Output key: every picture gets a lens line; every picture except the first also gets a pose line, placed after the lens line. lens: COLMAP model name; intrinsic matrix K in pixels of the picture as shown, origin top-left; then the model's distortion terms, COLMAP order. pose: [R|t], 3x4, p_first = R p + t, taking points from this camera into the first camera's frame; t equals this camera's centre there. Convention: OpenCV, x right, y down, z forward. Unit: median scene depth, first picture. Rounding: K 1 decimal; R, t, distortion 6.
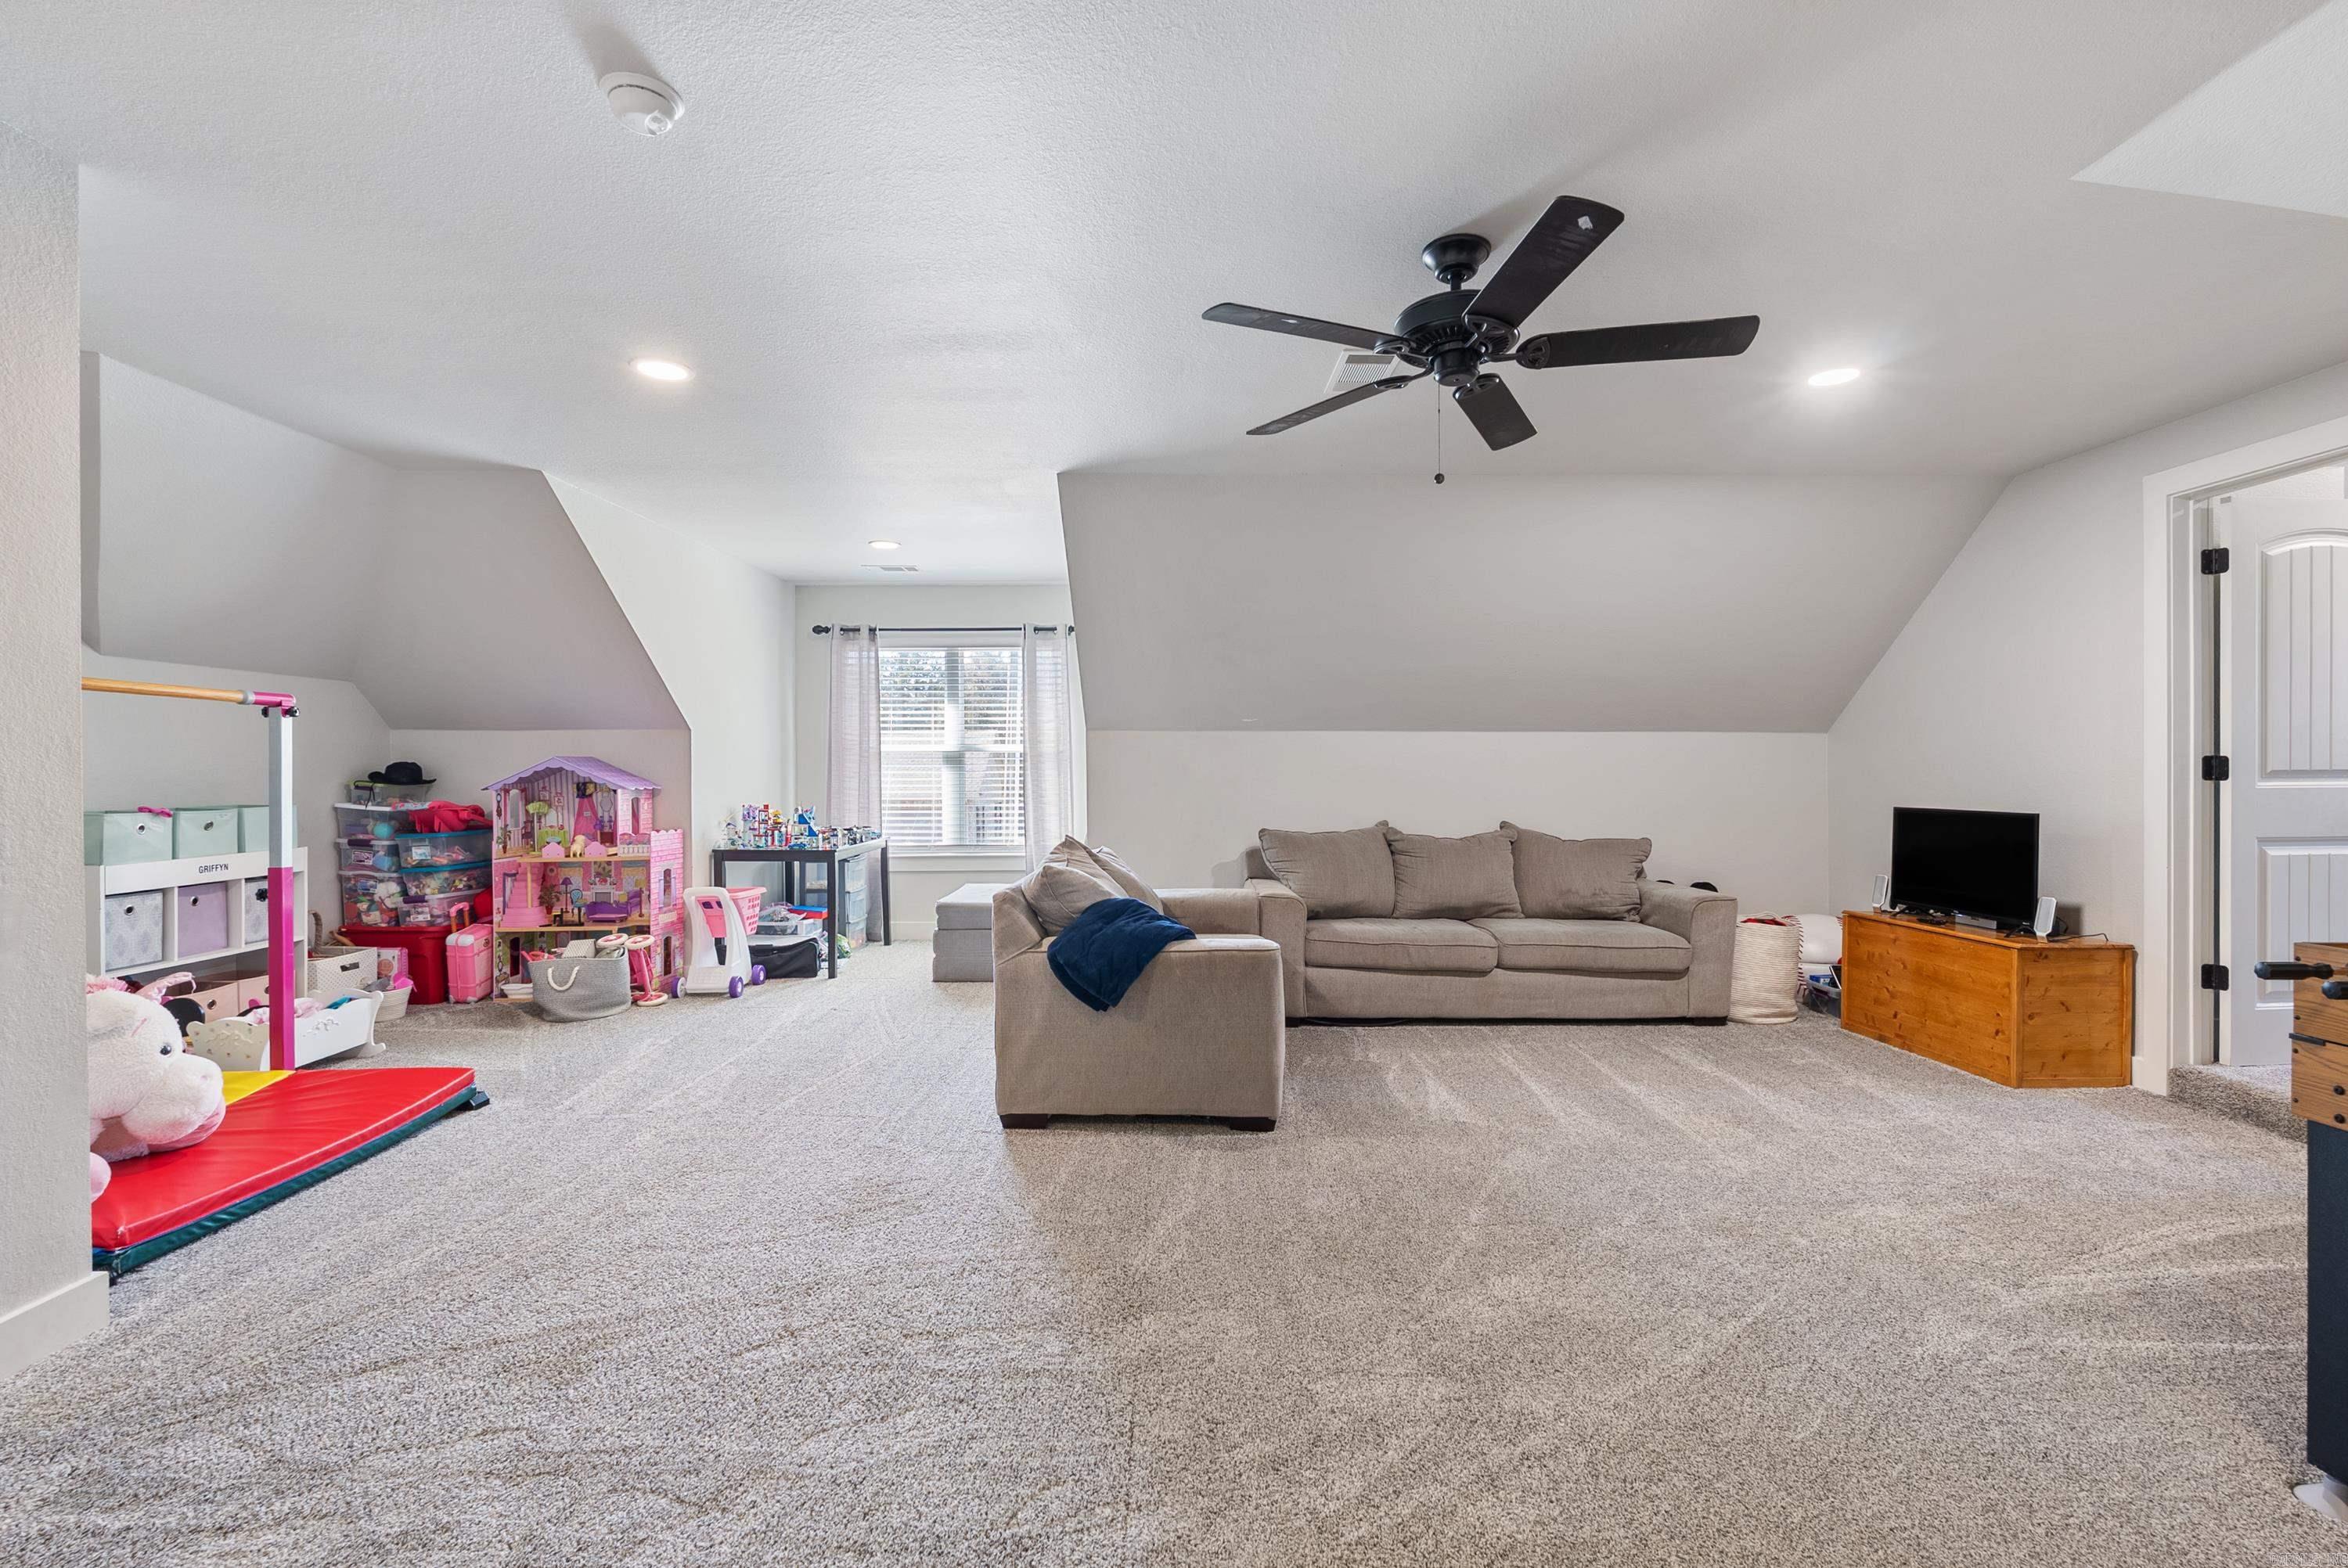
lens RADIAL K [[1037.2, 0, 1174.0], [0, 1037.2, 784.0], [0, 0, 1]] dist [-0.005650, 0.000576]
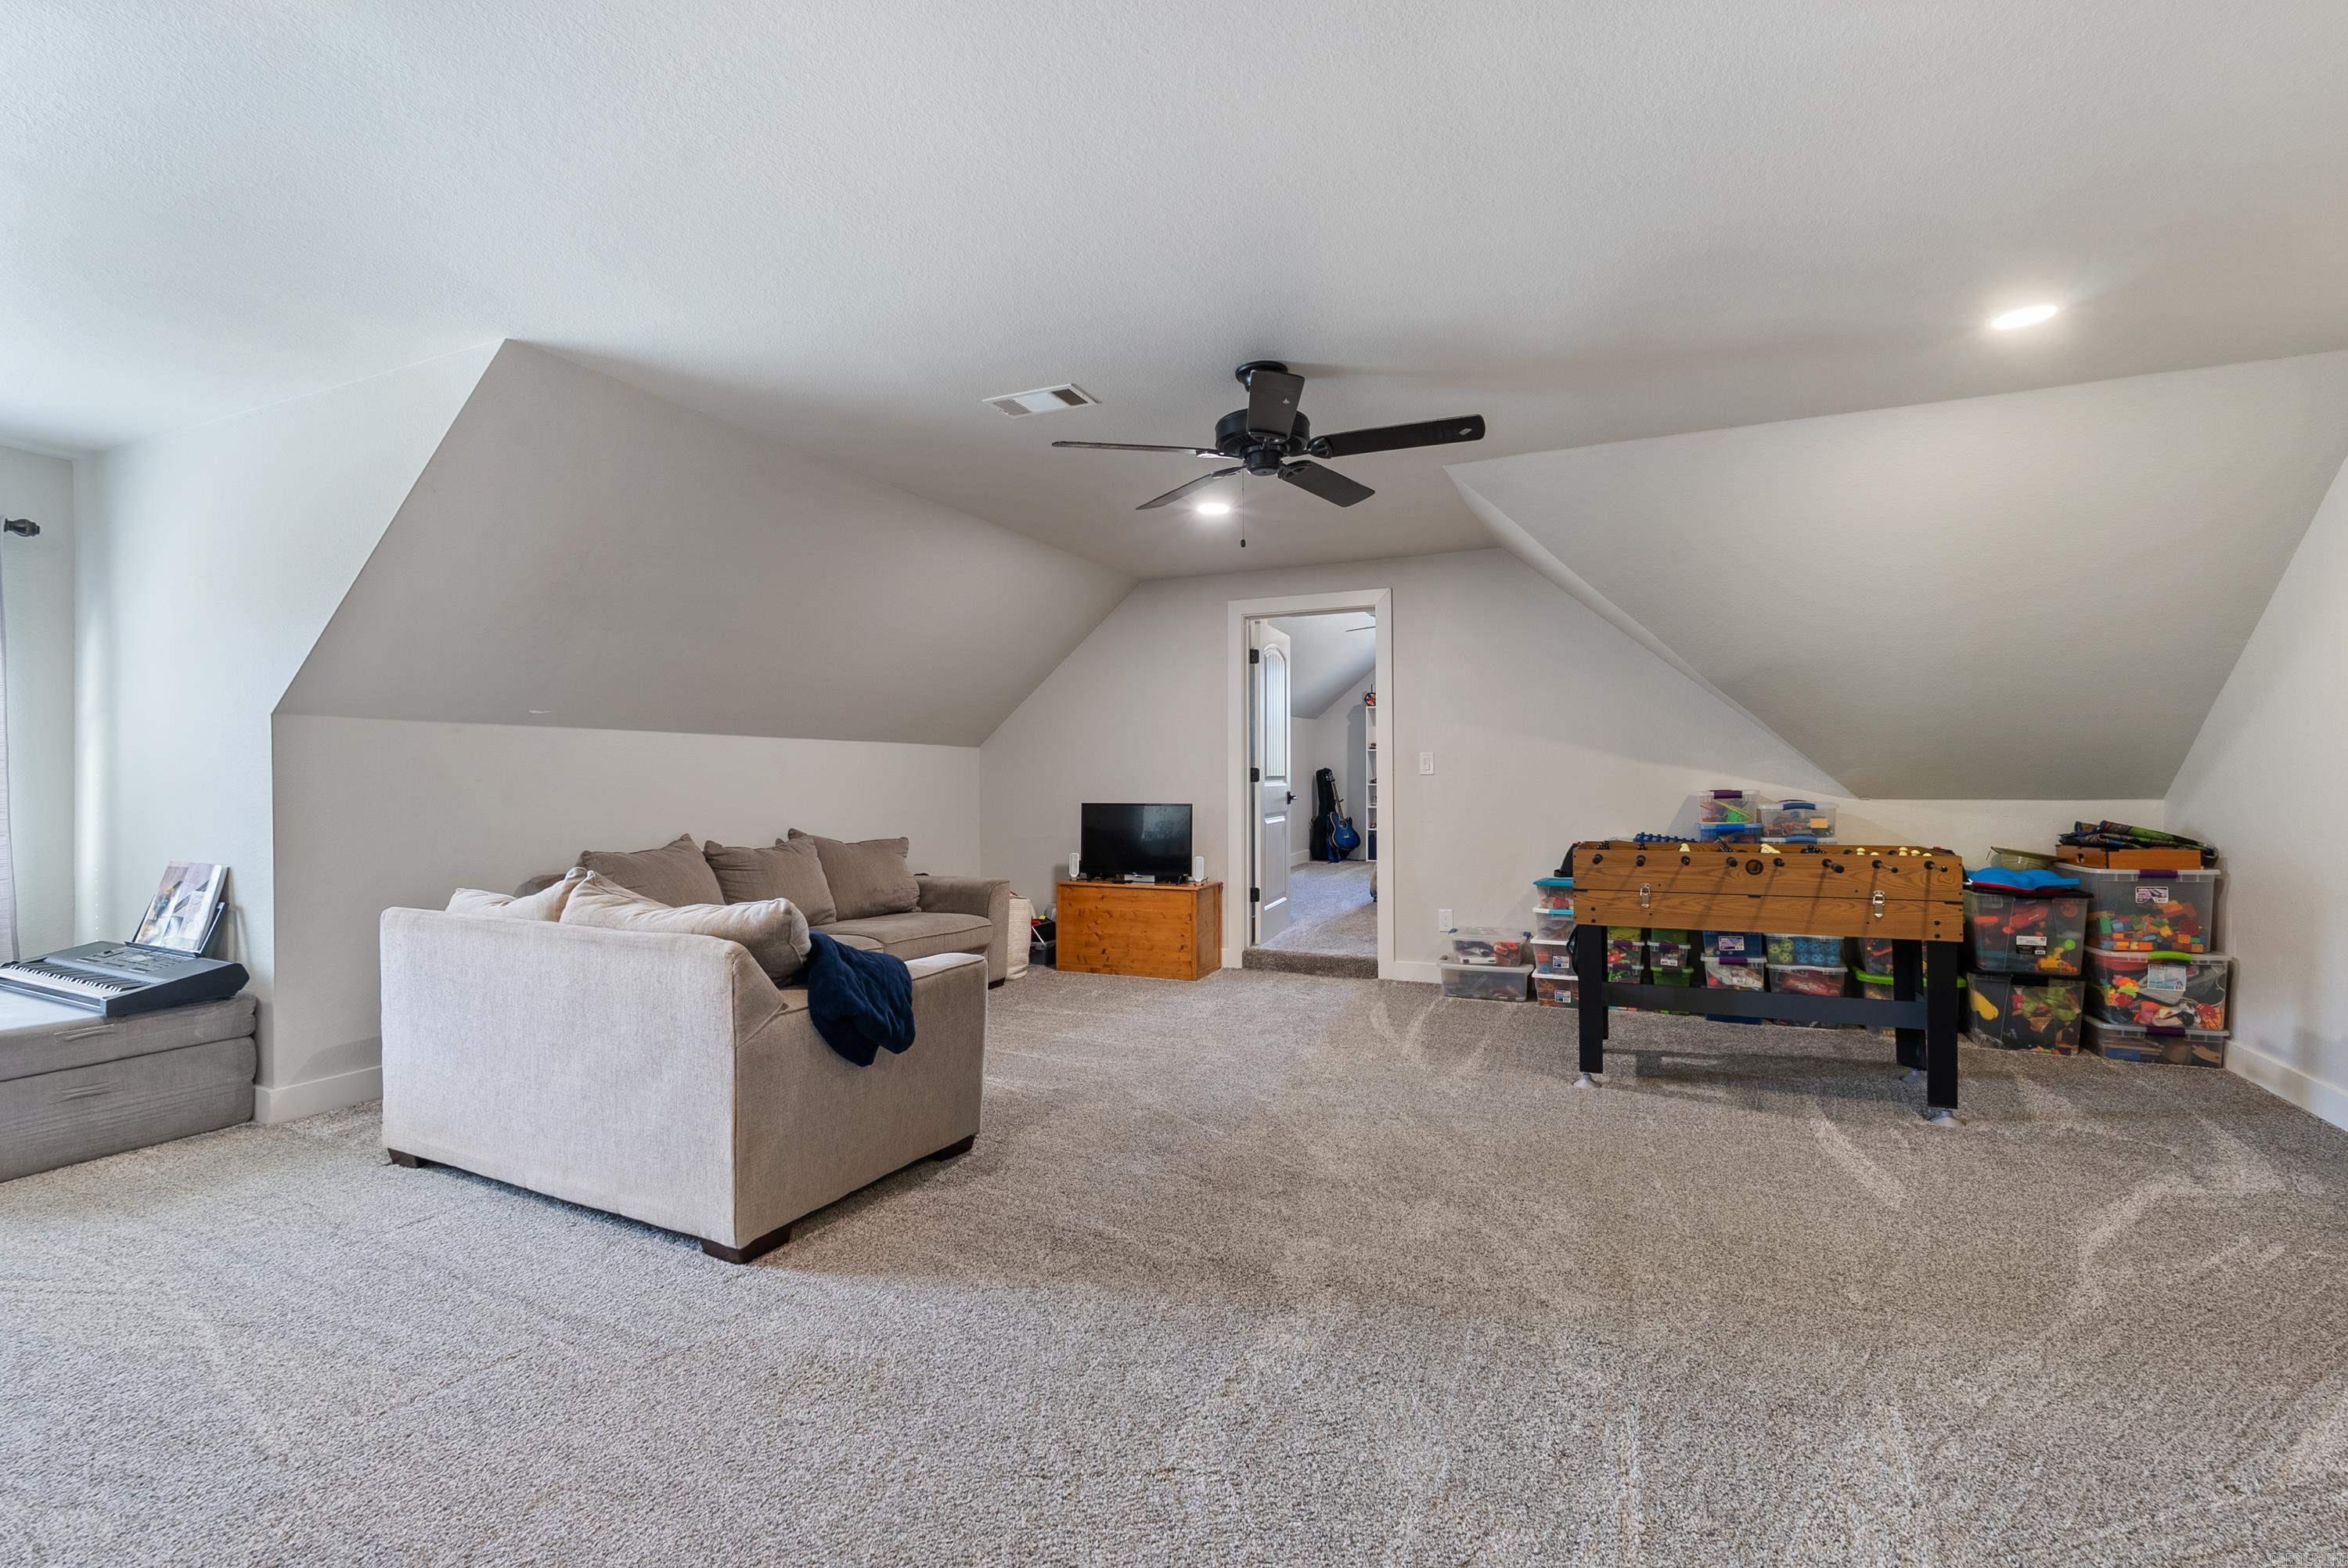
lens RADIAL K [[1041.4, 0, 1175.0], [0, 1041.4, 789.6], [0, 0, 1]] dist [-0.002873, -0.000132]
pose [[0.420392, -0.011285, 0.907272, -0.646833], [0.013968, 0.999885, 0.005965, -0.003203], [-0.907235, 0.010165, 0.420501, 0.381217]]
